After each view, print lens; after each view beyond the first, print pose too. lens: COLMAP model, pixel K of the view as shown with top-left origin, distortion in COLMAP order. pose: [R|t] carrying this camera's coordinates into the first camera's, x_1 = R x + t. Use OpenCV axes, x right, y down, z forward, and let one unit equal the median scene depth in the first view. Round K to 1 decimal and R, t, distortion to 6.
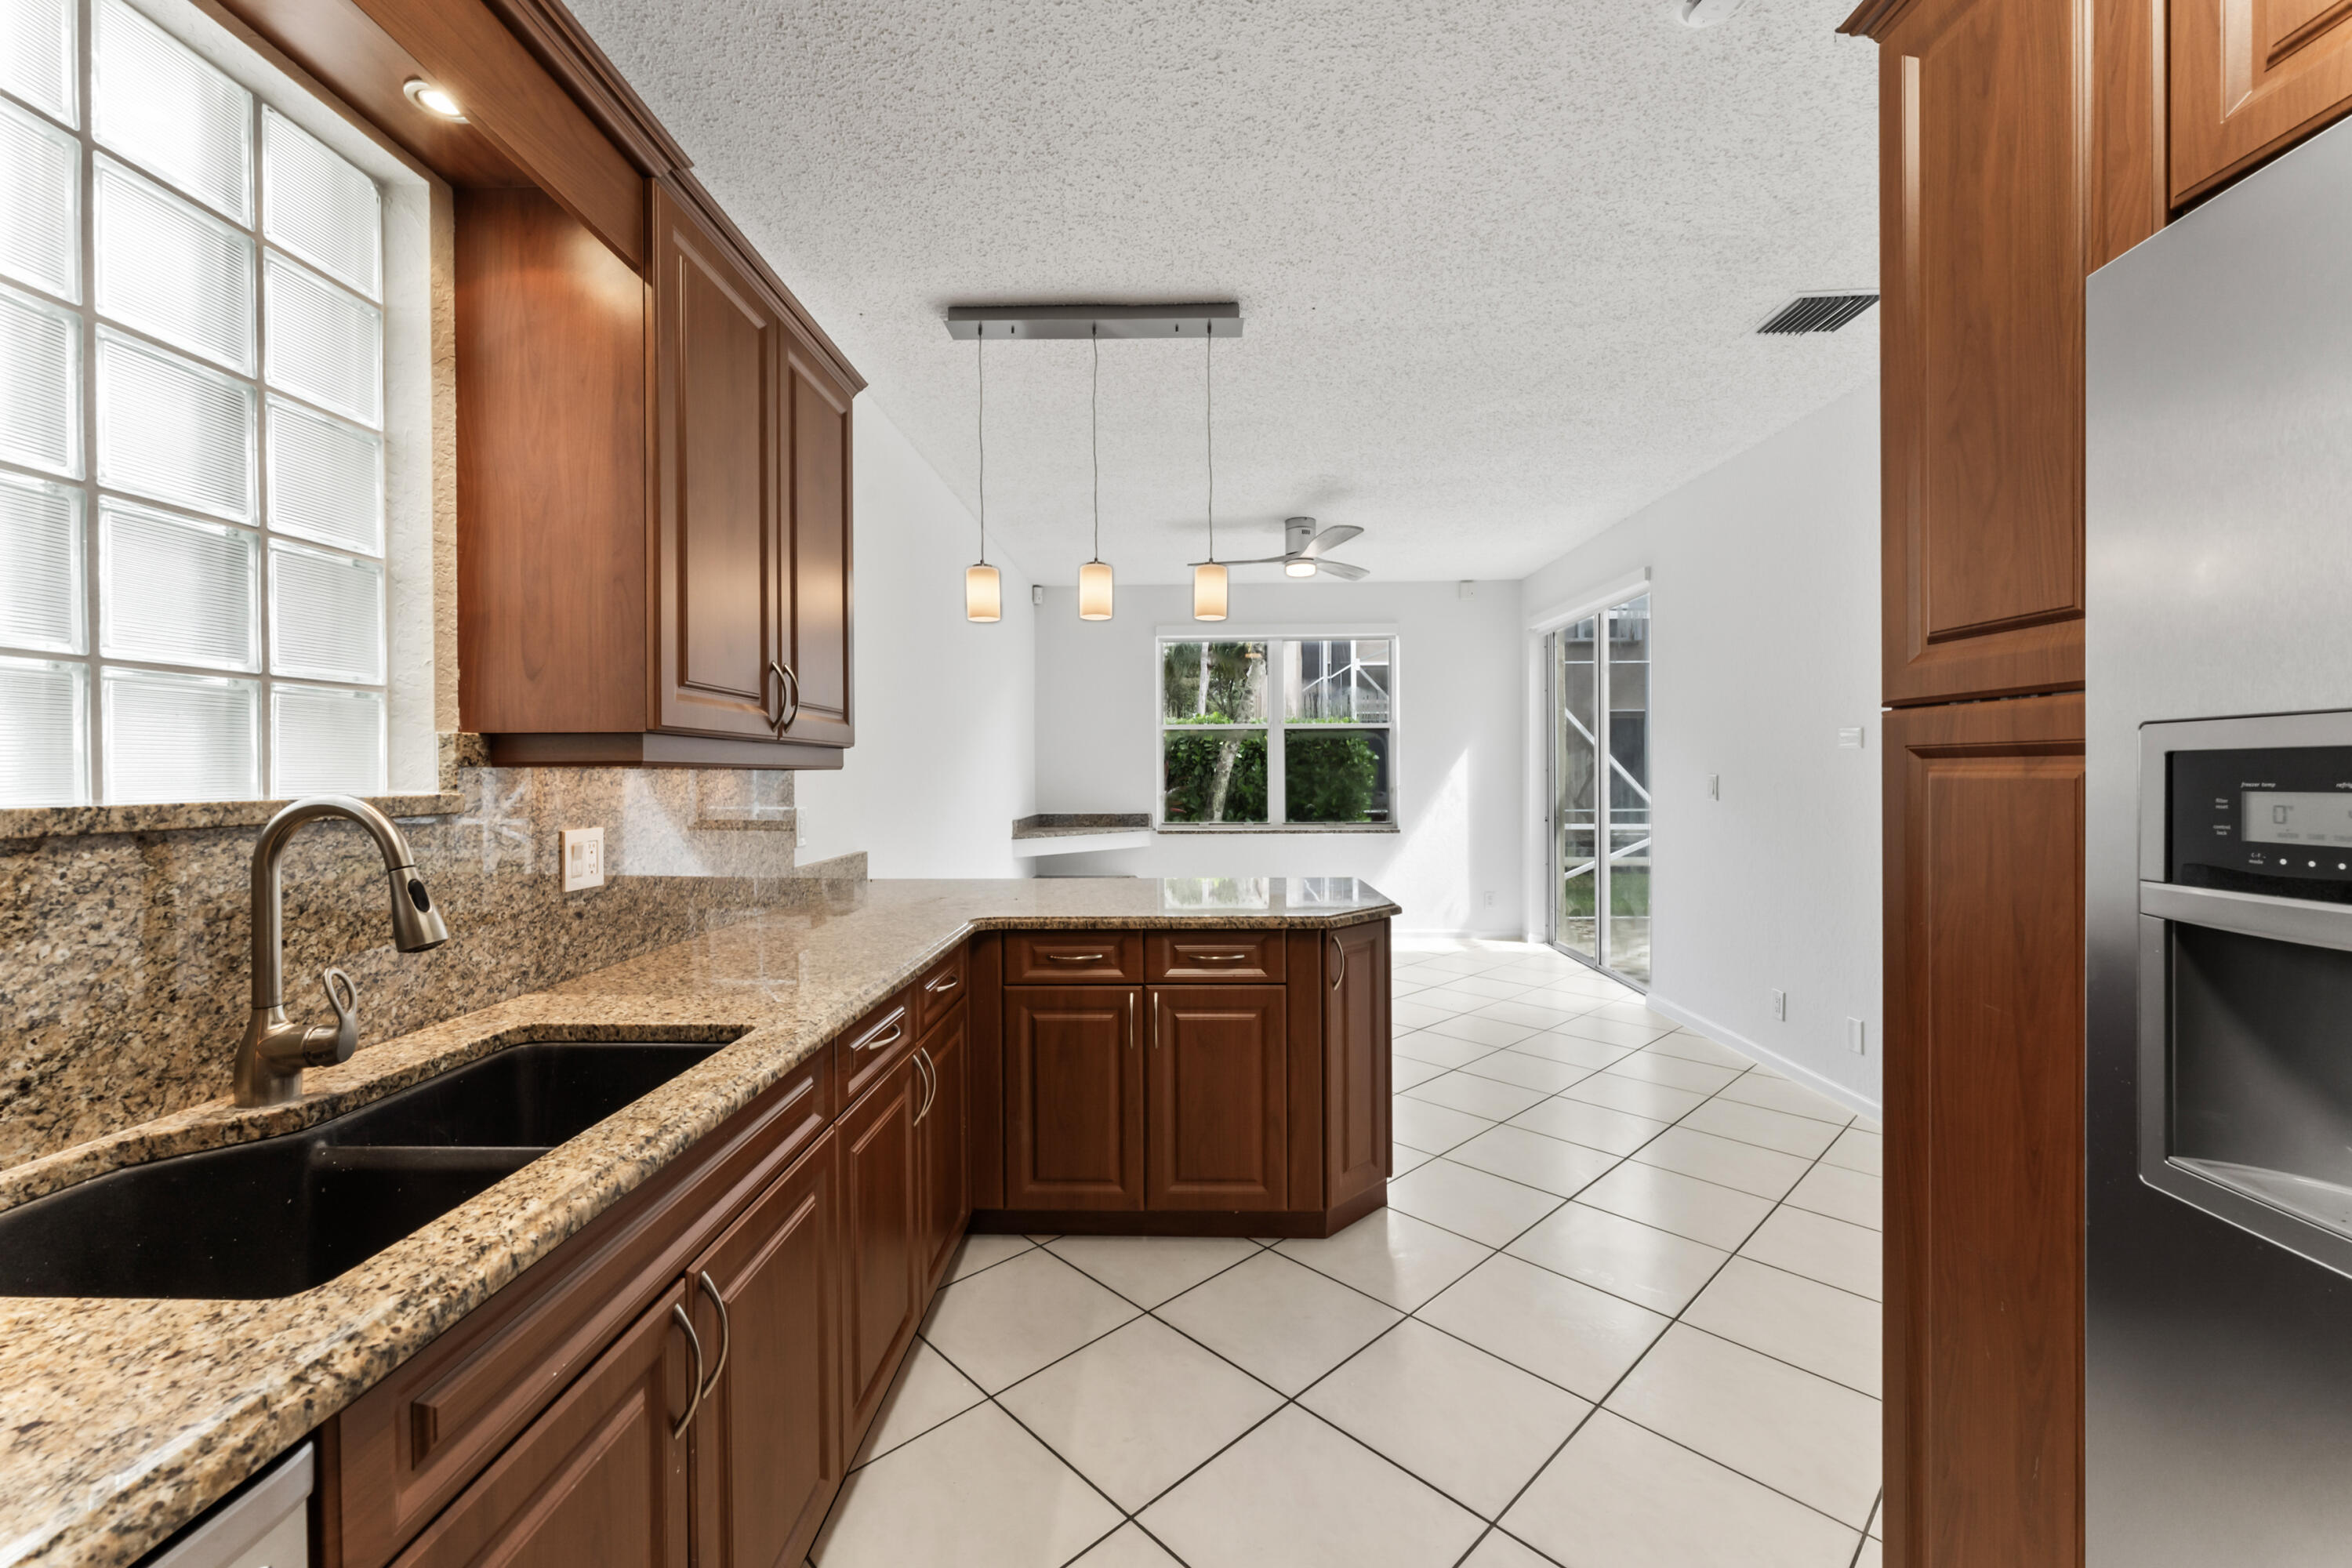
lens RADIAL K [[958.3, 0, 1169.4], [0, 958.3, 776.9], [0, 0, 1]] dist [-0.000873, -0.000046]
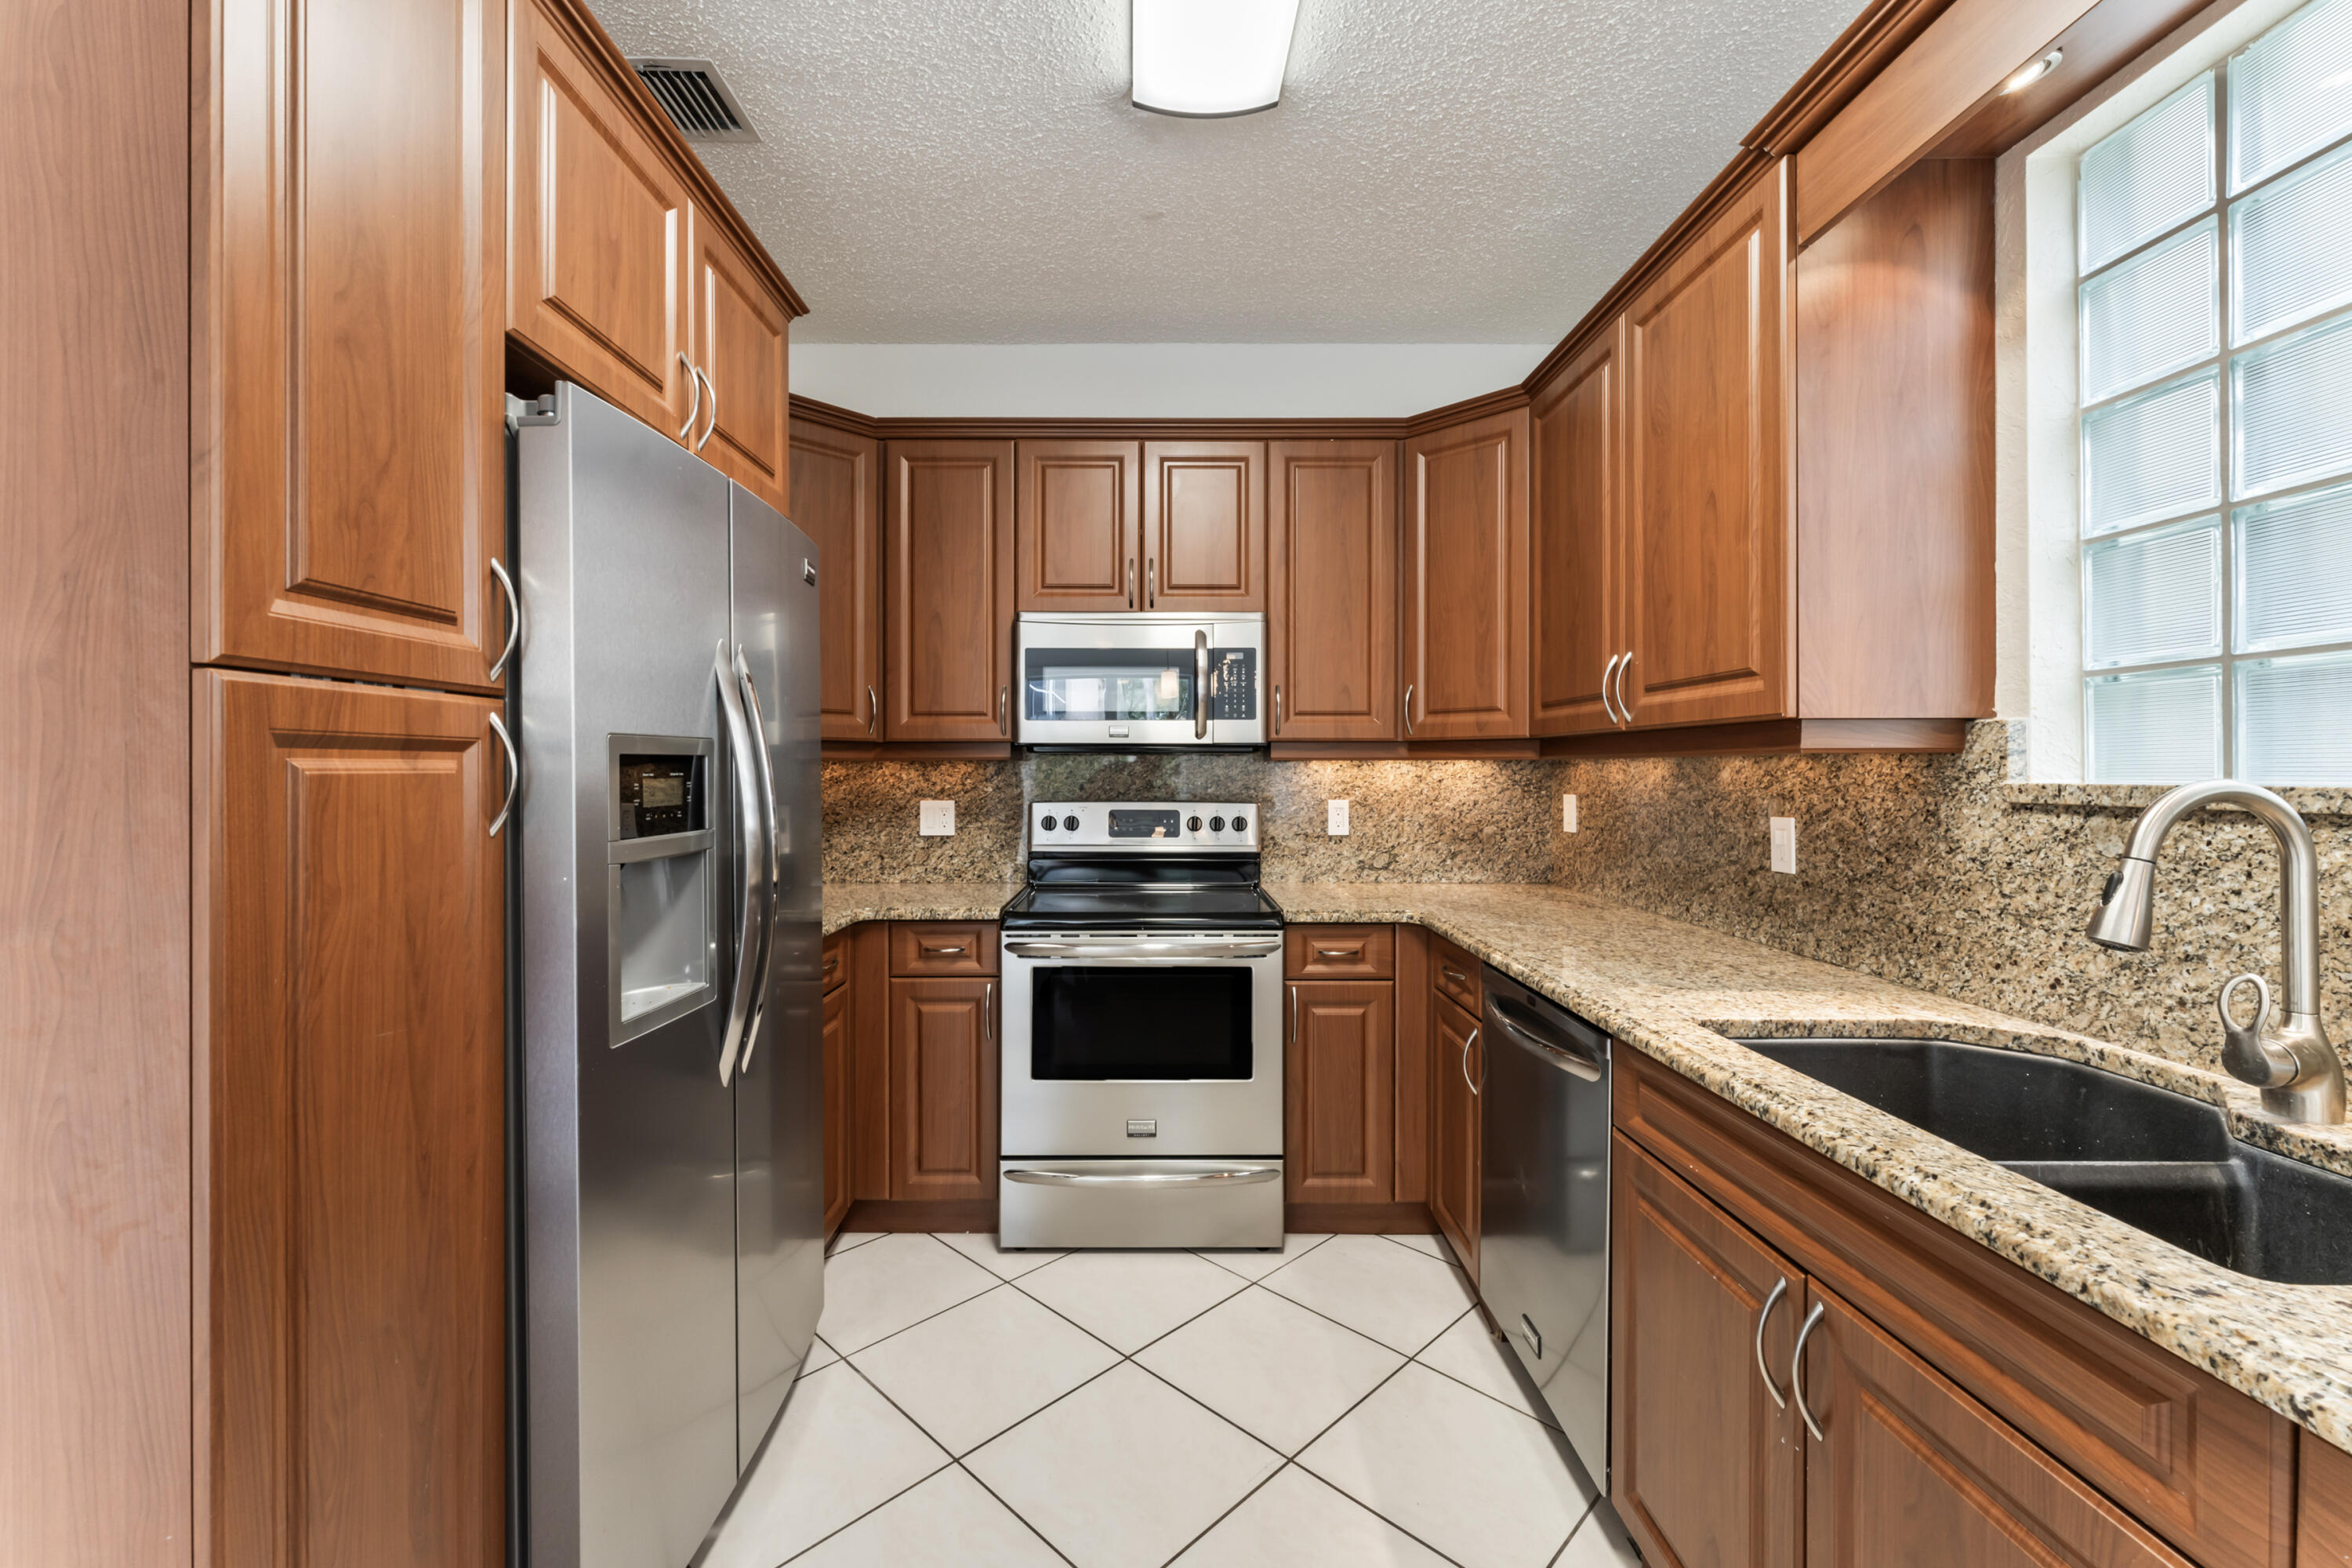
lens RADIAL K [[958.3, 0, 1169.3], [0, 958.3, 773.4], [0, 0, 1]] dist [-0.000873, -0.000046]
pose [[-0.999165, 0.006747, -0.040292, 0.176764], [0.006418, 0.999945, 0.008290, -0.002018], [0.040345, 0.008024, -0.999154, 1.963616]]
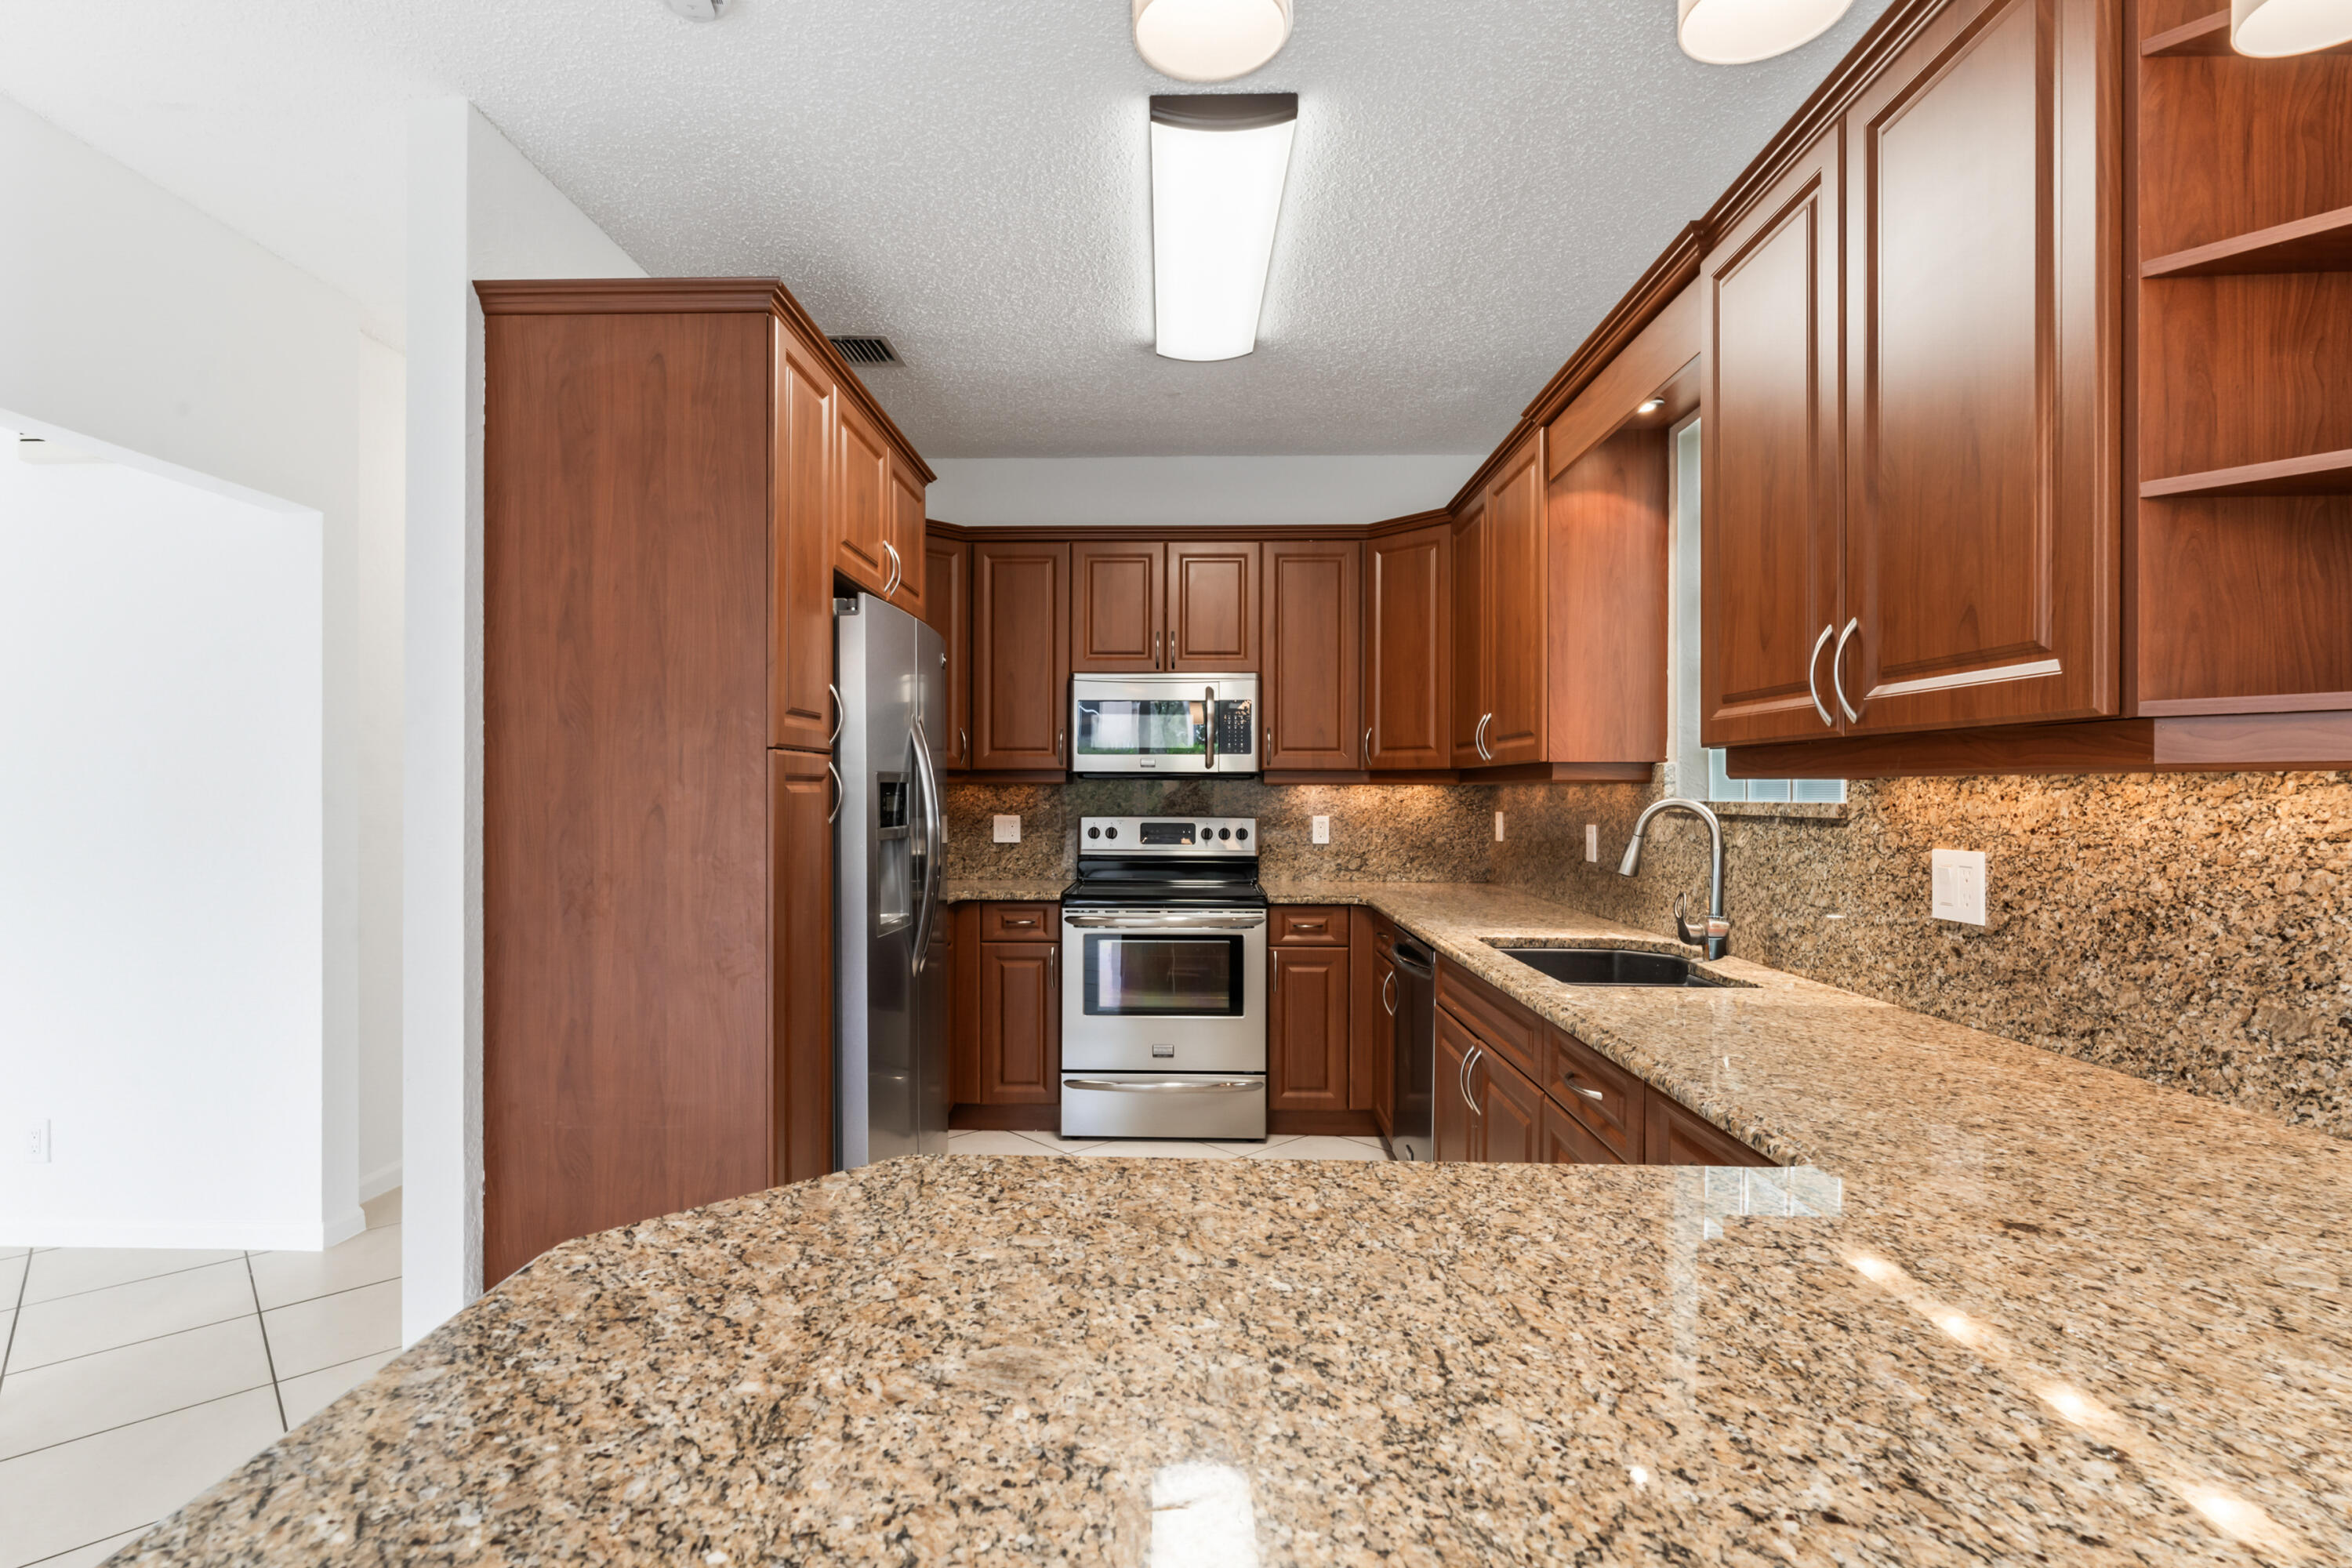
lens RADIAL K [[1083.5, 0, 1176.5], [0, 1083.5, 786.2], [0, 0, 1]] dist [-0.000324, -0.000017]
pose [[-0.999954, 0.004064, -0.008697, 0.139447], [0.004072, 0.999991, -0.000856, -0.007368], [0.008694, -0.000892, -0.999962, 3.264371]]
